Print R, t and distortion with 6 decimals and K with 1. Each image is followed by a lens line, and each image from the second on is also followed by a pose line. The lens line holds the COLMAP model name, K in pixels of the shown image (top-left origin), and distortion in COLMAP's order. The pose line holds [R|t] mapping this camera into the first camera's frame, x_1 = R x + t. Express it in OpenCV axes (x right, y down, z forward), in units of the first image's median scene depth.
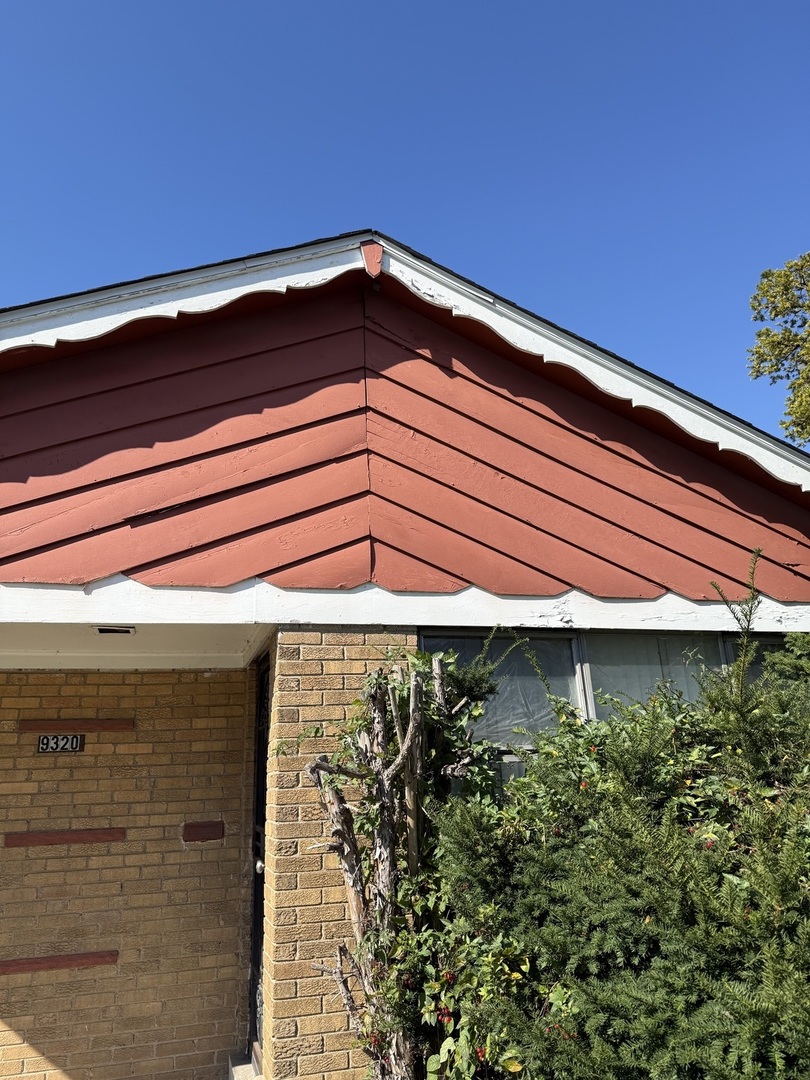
lens RADIAL K [[752.8, 0, 404.5], [0, 752.8, 537.5], [0, 0, 1]] dist [-0.001957, -0.013806]
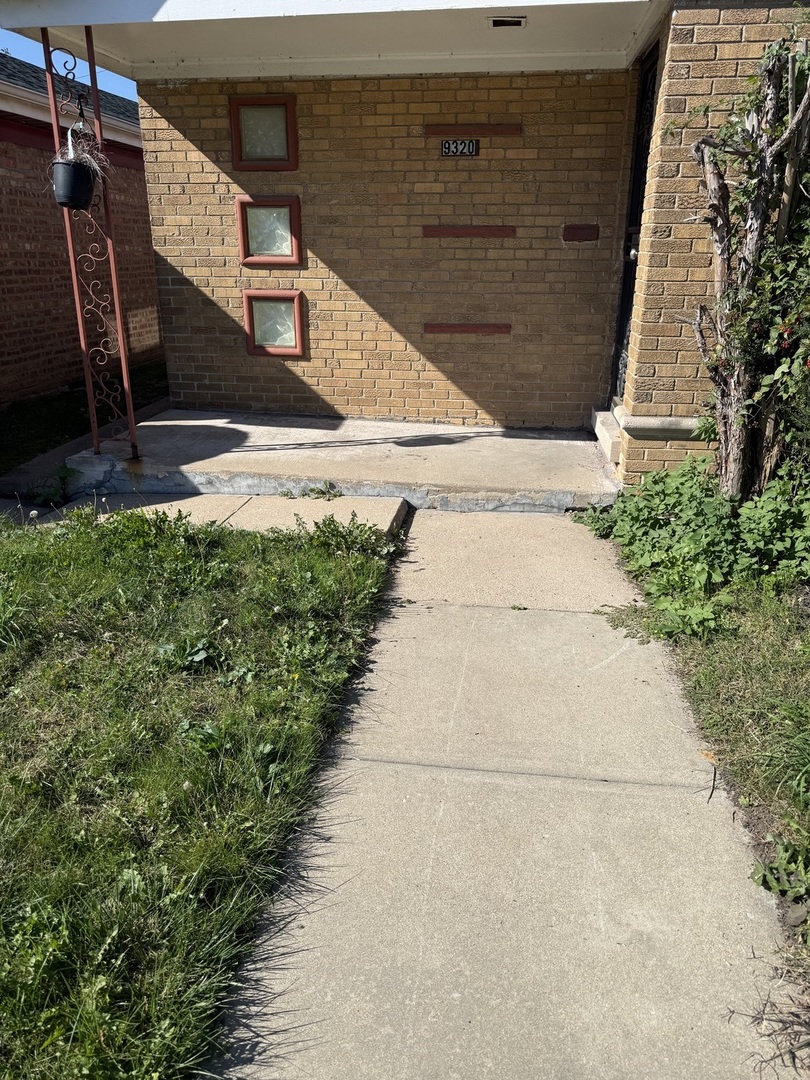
lens RADIAL K [[752.8, 0, 413.7], [0, 752.8, 545.8], [0, 0, 1]] dist [-0.001957, -0.013806]
pose [[0.913307, 0.185864, -0.362387, 0.002345], [0.088140, 0.778503, 0.621421, 0.032291], [0.397619, -0.599489, 0.694631, -0.187268]]
